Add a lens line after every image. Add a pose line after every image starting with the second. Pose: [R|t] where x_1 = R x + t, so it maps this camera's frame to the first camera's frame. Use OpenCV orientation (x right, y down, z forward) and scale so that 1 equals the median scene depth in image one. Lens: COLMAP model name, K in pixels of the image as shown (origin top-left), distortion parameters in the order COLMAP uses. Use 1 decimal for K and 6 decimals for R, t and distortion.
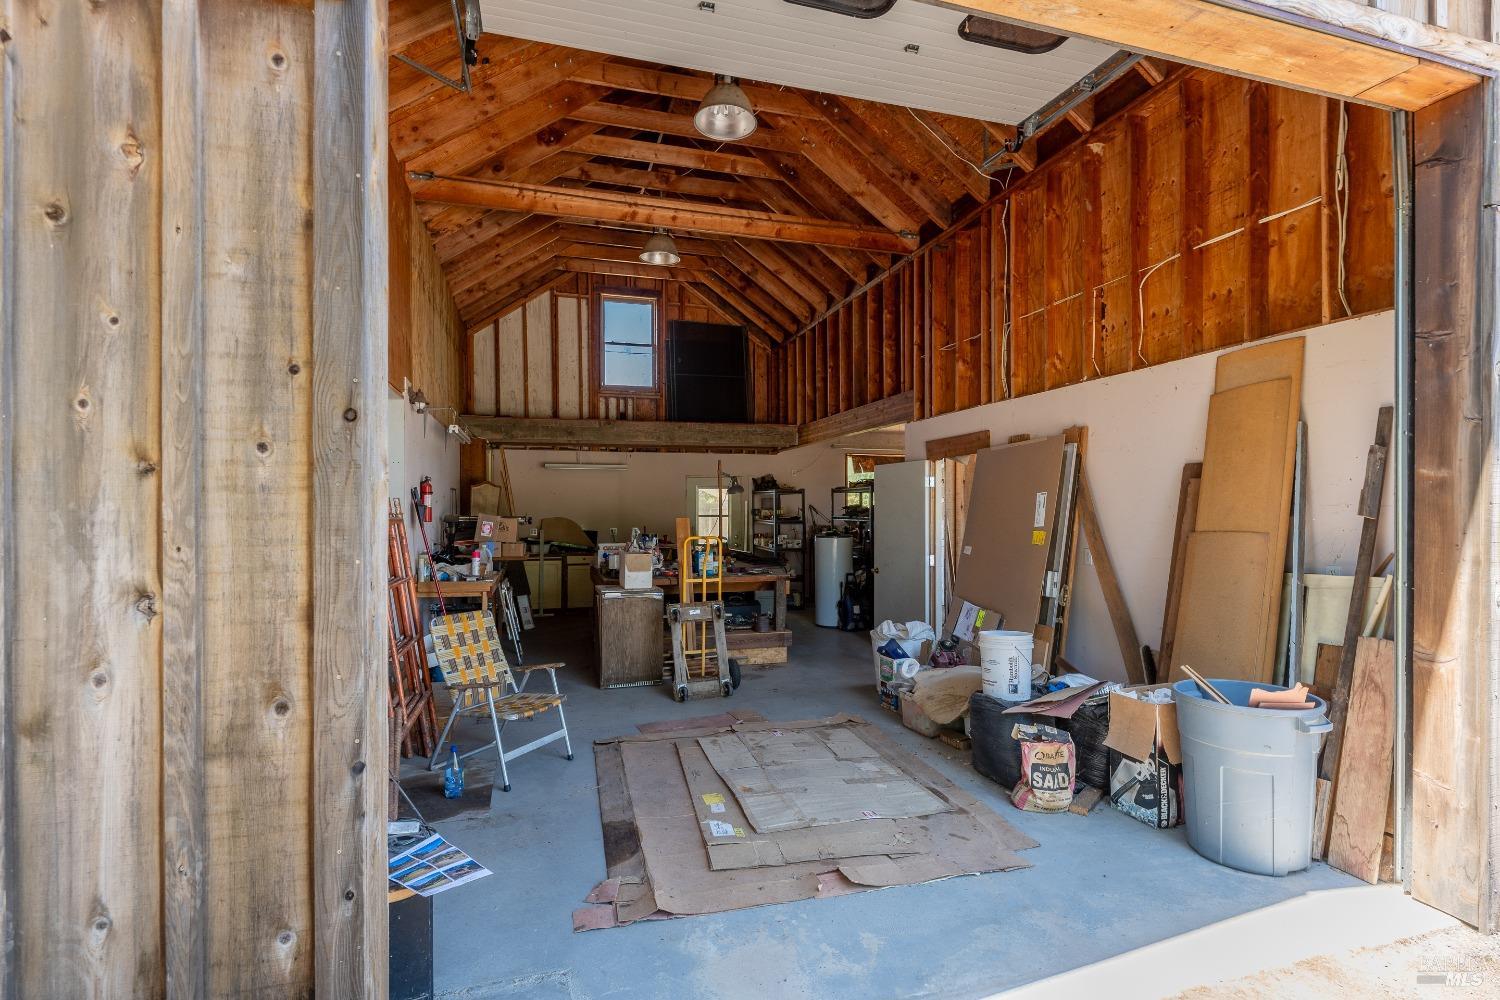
lens RADIAL K [[700.6, 0, 750.0], [0, 700.6, 500.0], [0, 0, 1]] dist [-0.005554, 0.000033]
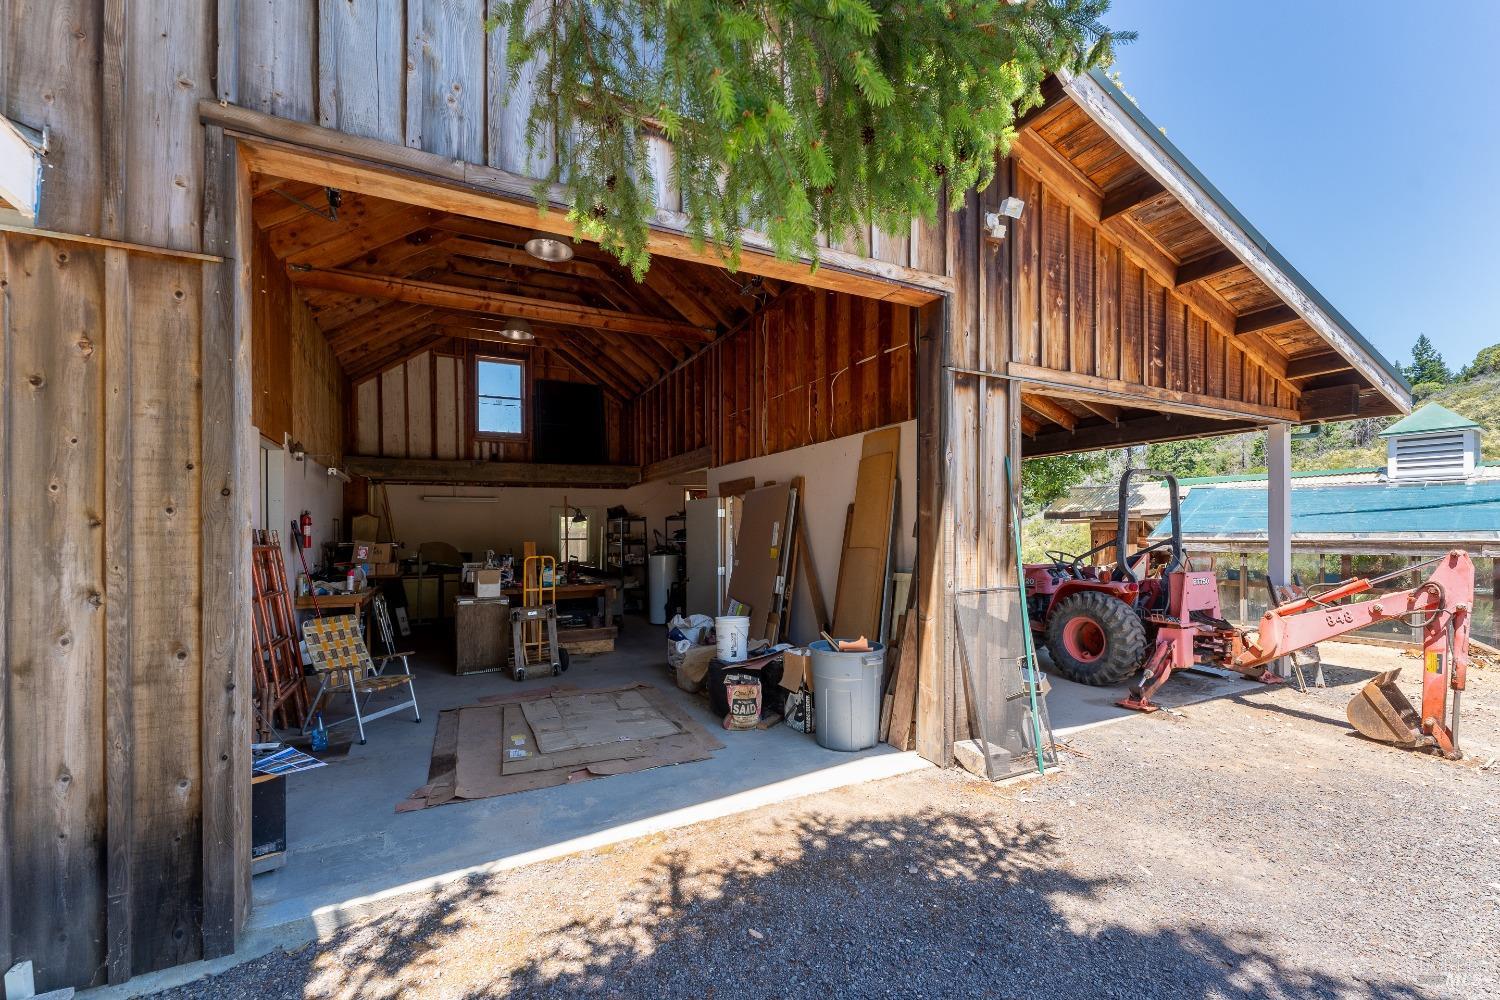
lens RADIAL K [[607.3, 0, 753.5], [0, 607.3, 517.7], [0, 0, 1]] dist [-0.000896, -0.000307]
pose [[0.983510, -0.005003, 0.180782, 0.206594], [0.006542, 0.999947, -0.007918, -0.014335], [-0.180733, 0.008970, 0.983491, -0.334899]]
